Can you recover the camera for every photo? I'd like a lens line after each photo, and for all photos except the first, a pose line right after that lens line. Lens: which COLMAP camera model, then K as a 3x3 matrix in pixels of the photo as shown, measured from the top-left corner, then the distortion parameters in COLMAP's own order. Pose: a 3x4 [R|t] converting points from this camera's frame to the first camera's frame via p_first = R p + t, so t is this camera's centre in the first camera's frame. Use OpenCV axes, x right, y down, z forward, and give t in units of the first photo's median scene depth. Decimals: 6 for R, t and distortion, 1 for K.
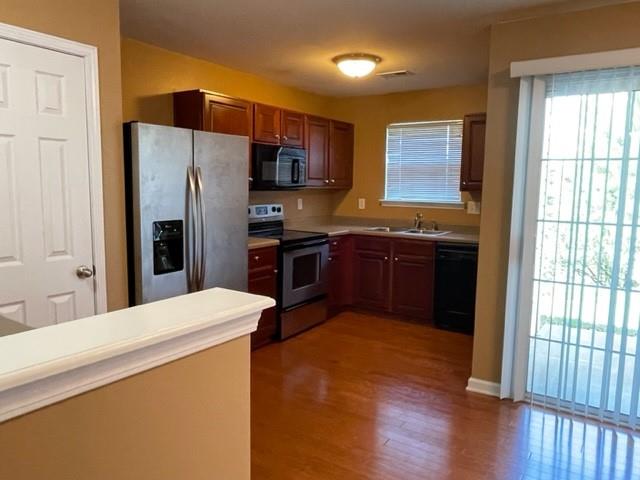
lens RADIAL K [[471.0, 0, 320.0], [0, 471.0, 240.0], [0, 0, 1]] dist [-0.001448, -0.004485]
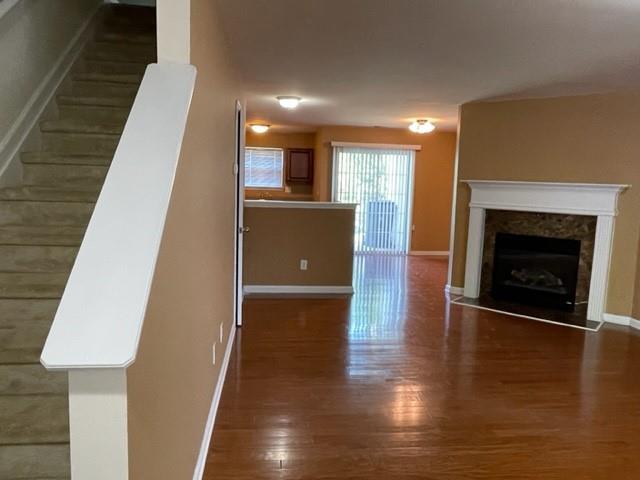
lens RADIAL K [[470.9, 0, 325.0], [0, 470.9, 236.0], [0, 0, 1]] dist [-0.003948, -0.000959]
pose [[0.765205, -0.065175, 0.640479, -0.935181], [0.053147, 0.997862, 0.038045, 0.070366], [-0.641589, 0.004928, 0.767033, -0.764886]]
